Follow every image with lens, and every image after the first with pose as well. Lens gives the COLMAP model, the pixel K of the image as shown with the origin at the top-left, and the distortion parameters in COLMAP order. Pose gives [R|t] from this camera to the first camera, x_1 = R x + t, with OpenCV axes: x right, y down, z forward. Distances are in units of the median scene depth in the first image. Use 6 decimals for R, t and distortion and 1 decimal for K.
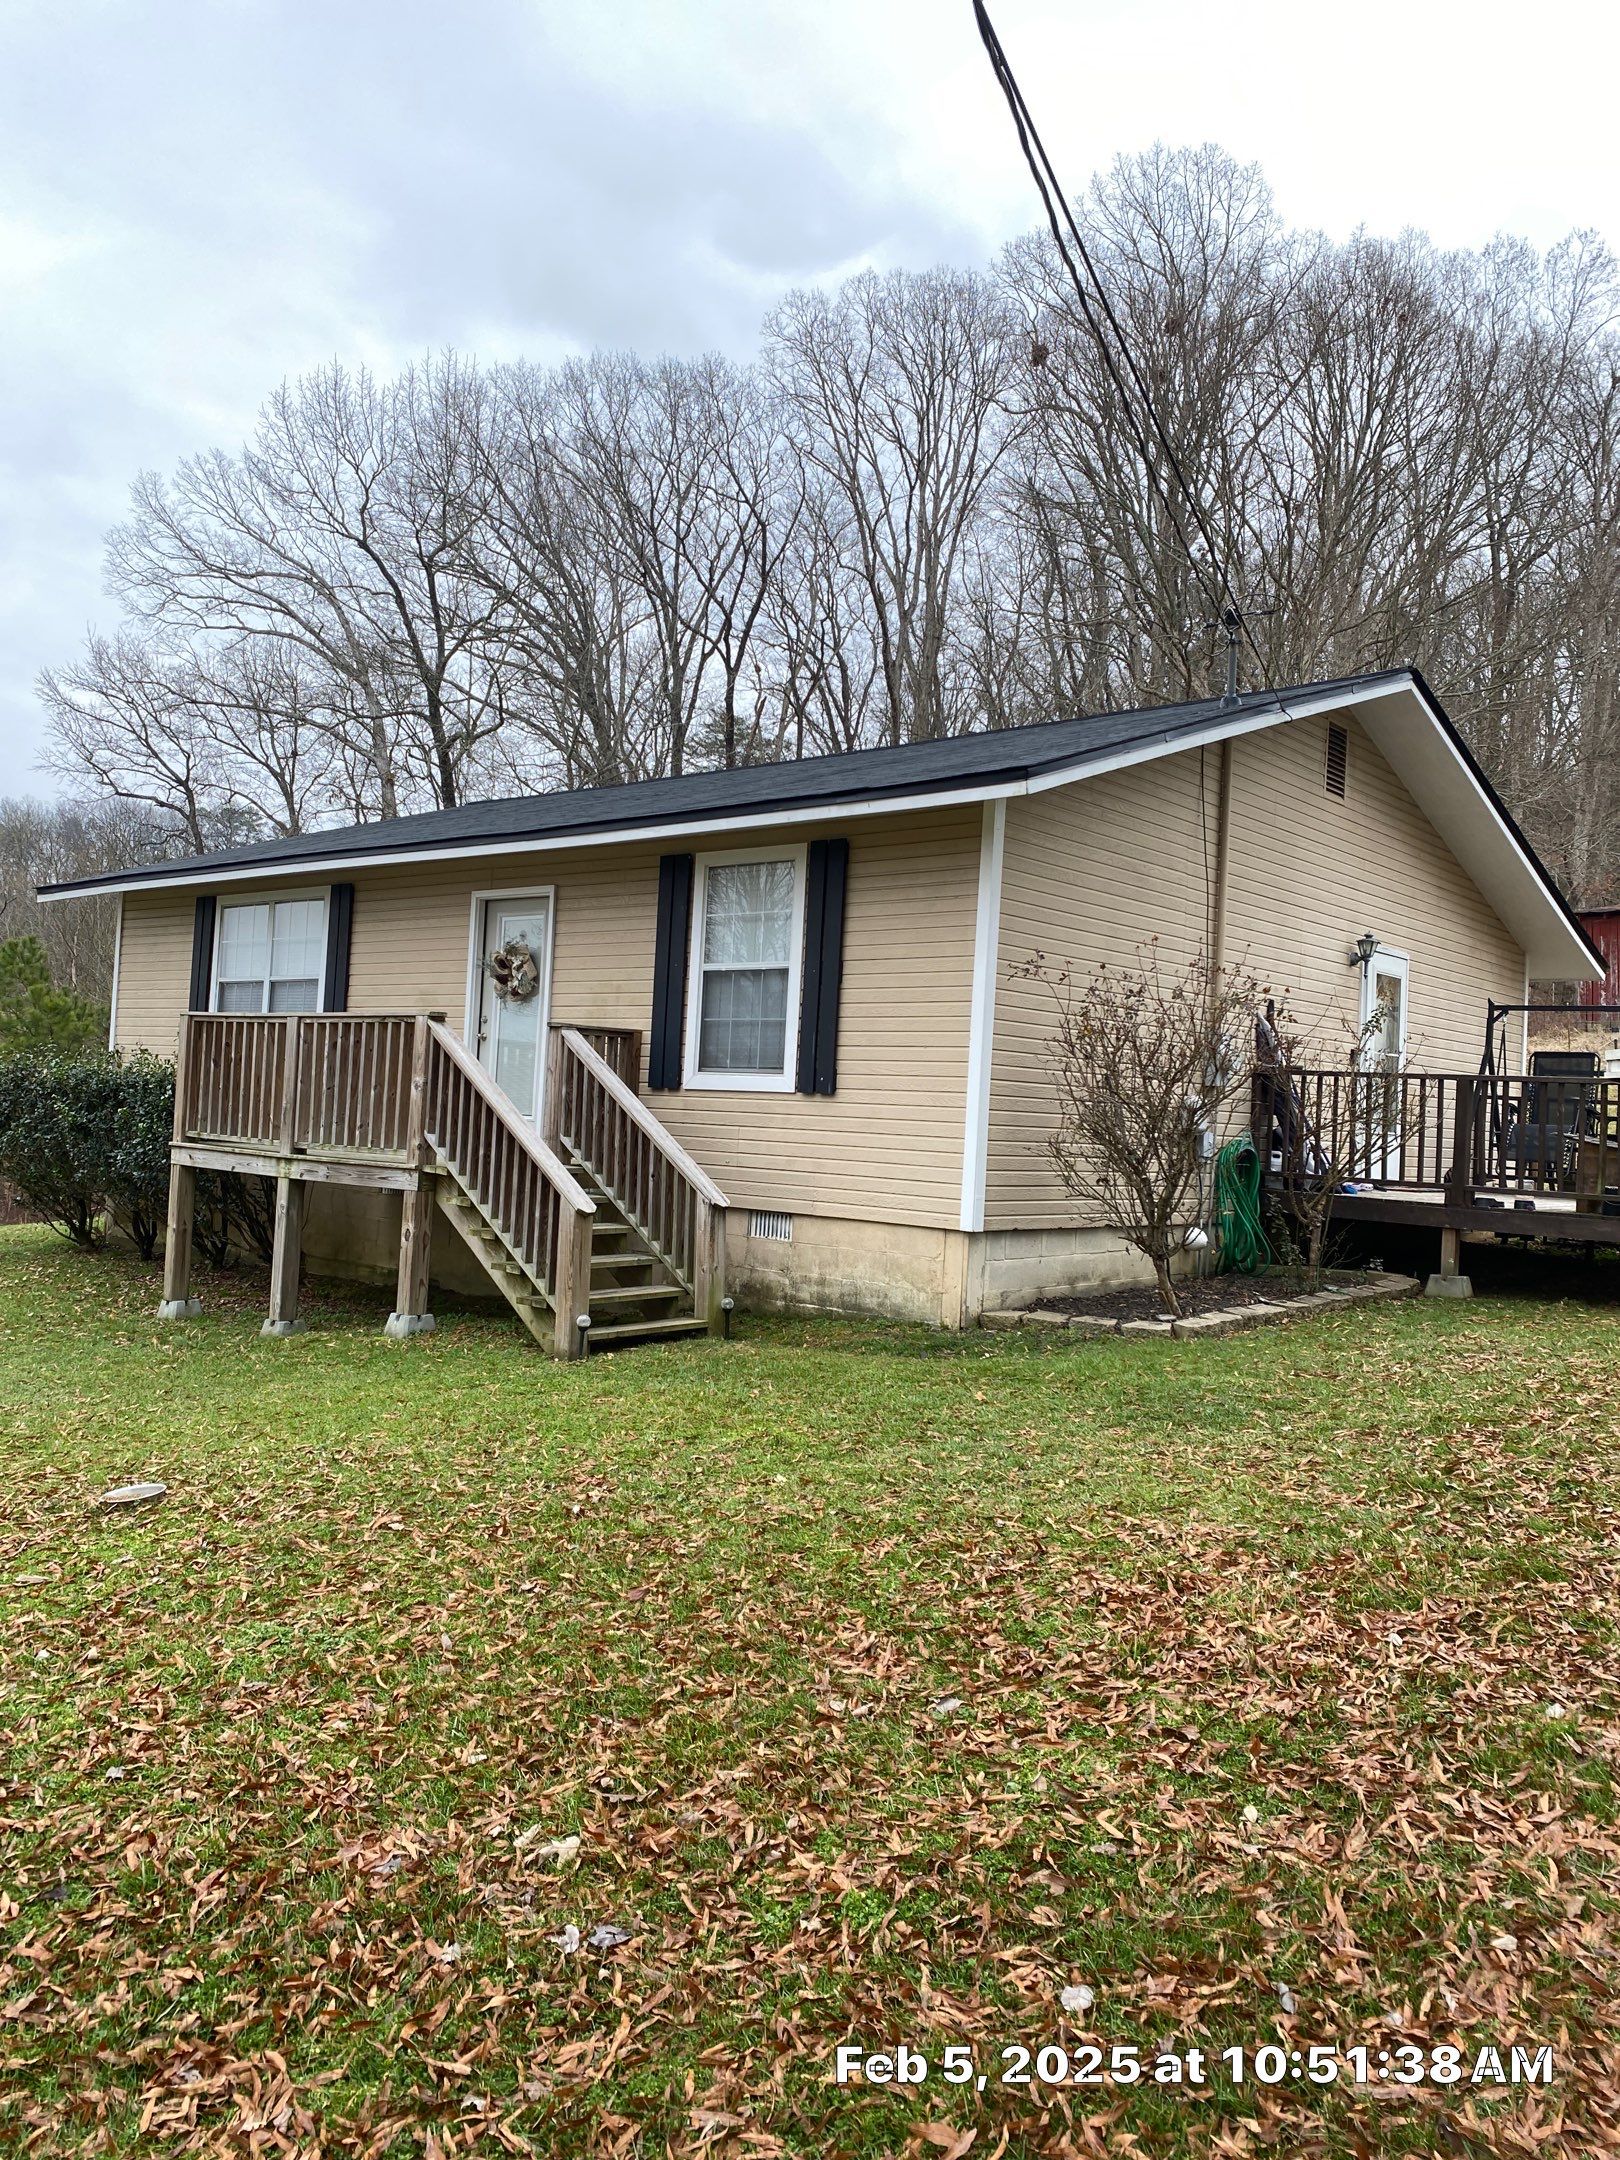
lens RADIAL K [[1610.0, 0, 810.0], [0, 1610.0, 1080.0], [0, 0, 1]] dist [0.122521, 0.000134]
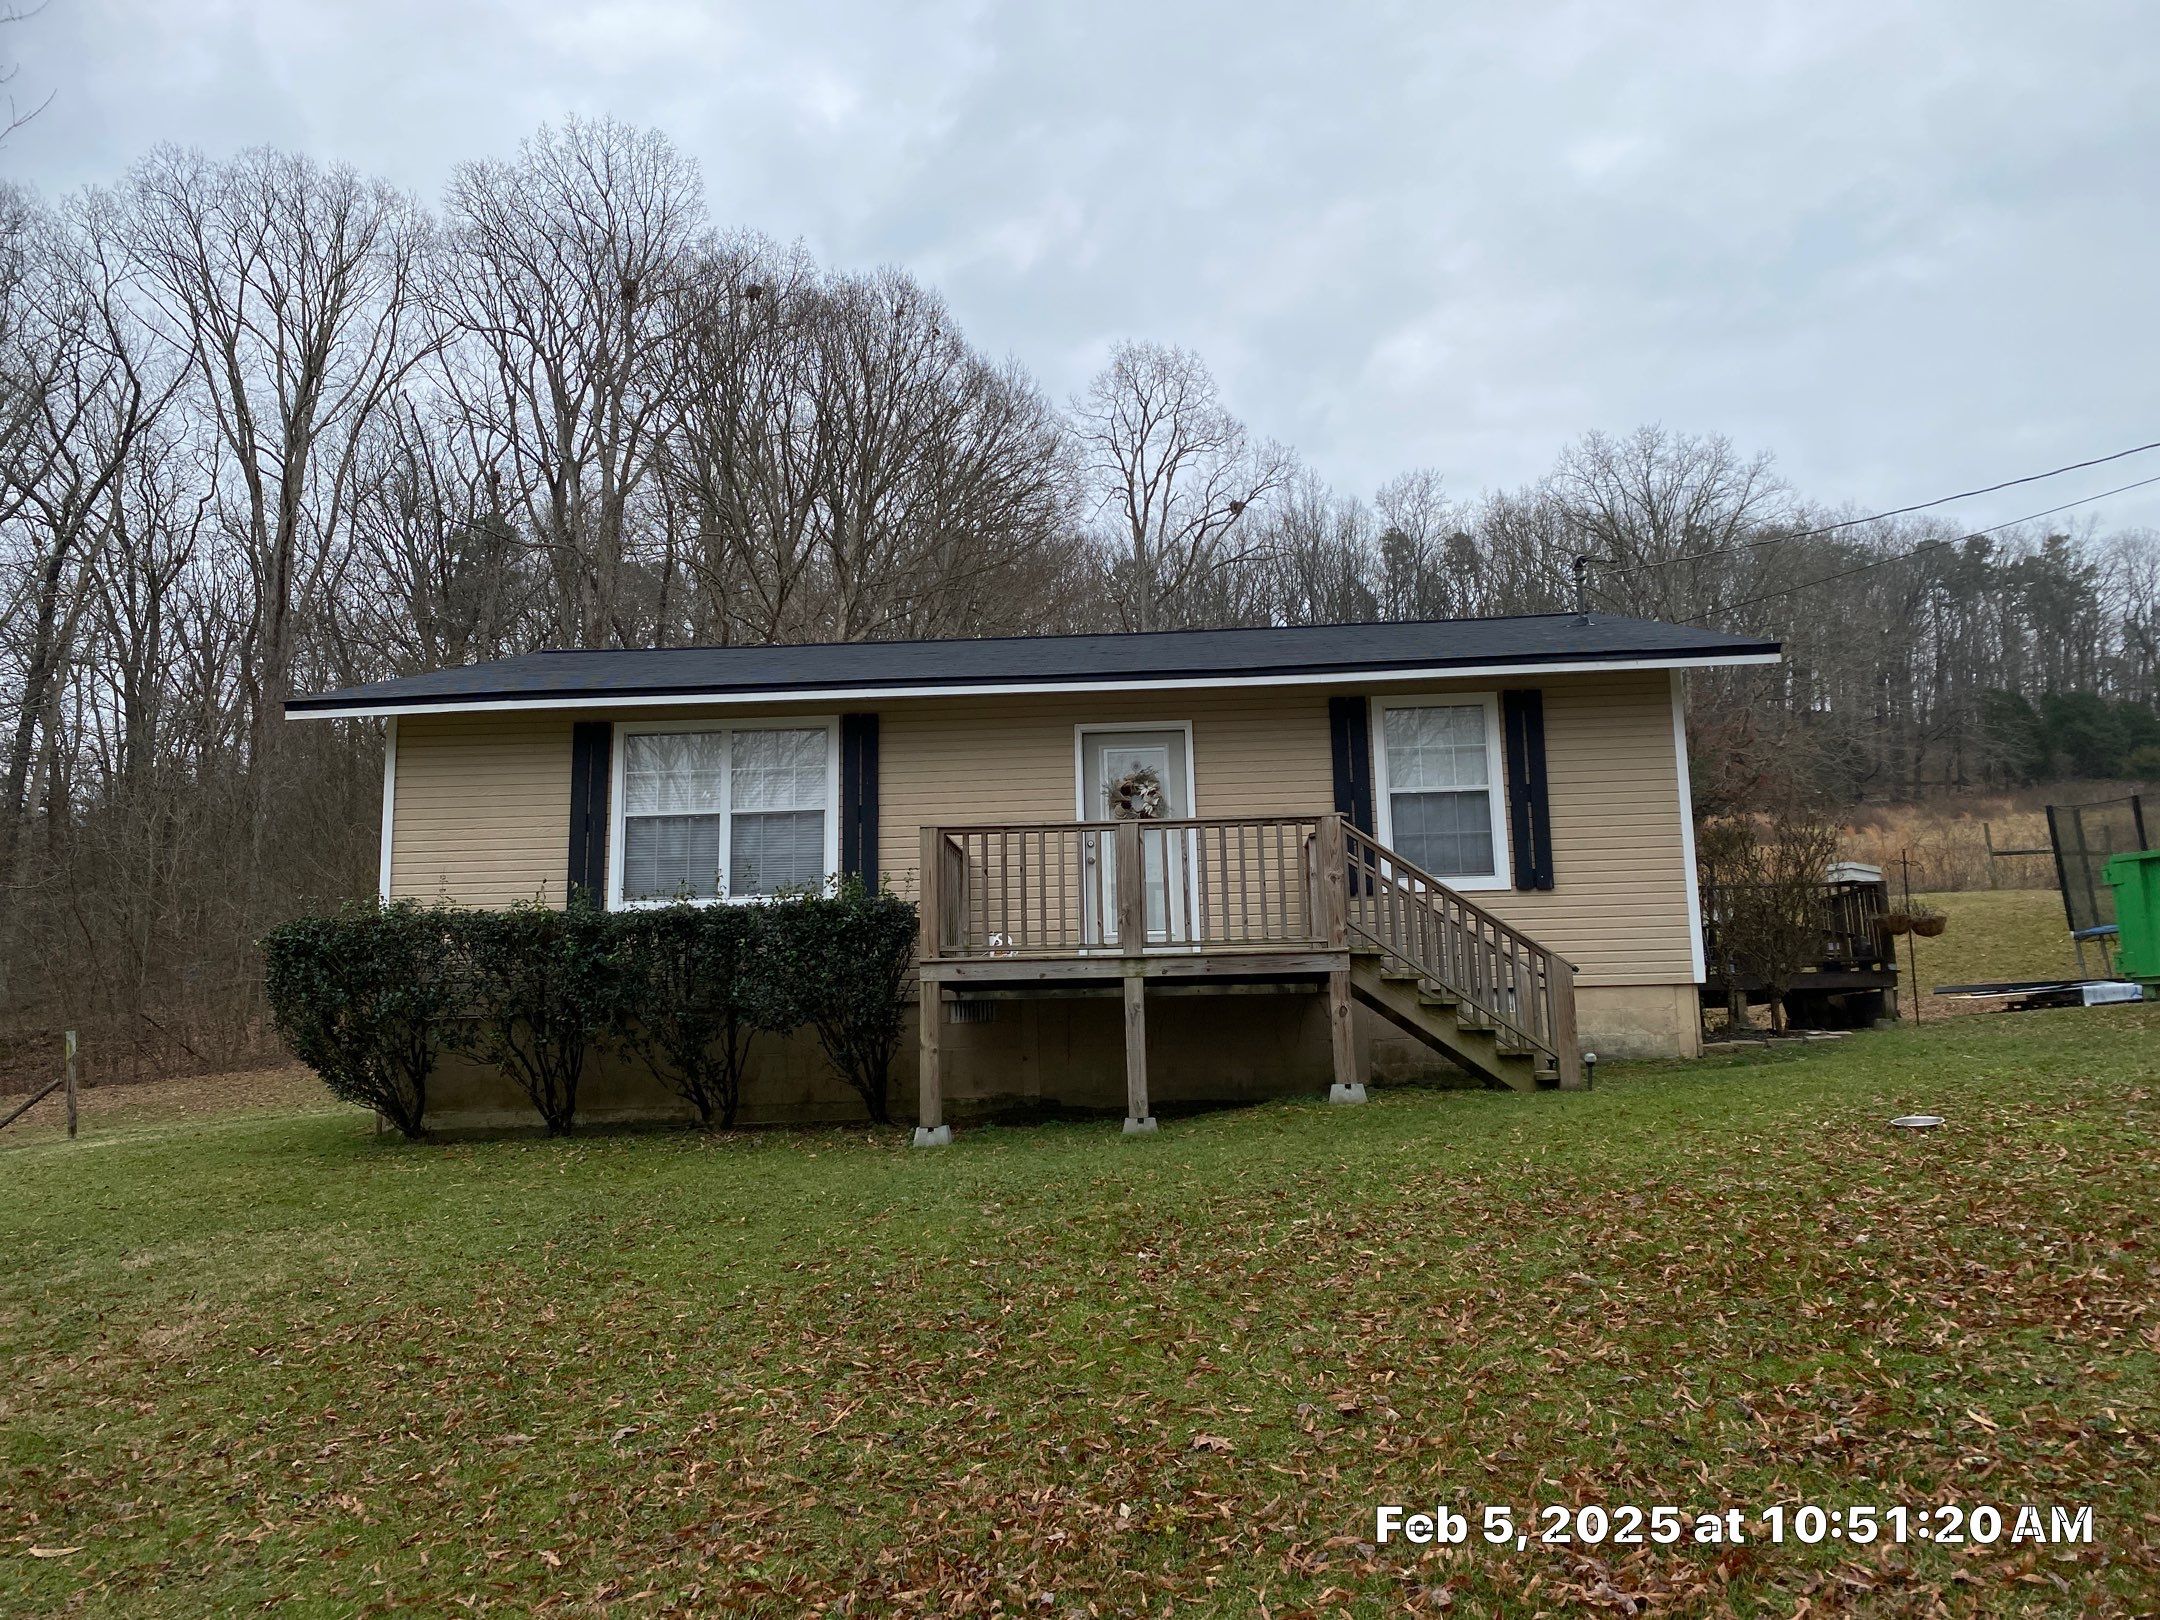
lens RADIAL K [[1540.1, 0, 1080.0], [0, 1540.1, 810.0], [0, 0, 1]] dist [0.369069, -0.000005]
pose [[0.792359, 0.024046, 0.609581, -1.002529], [0.048202, 0.993631, -0.101850, 0.054452], [-0.608148, 0.110084, 0.786154, 0.221168]]
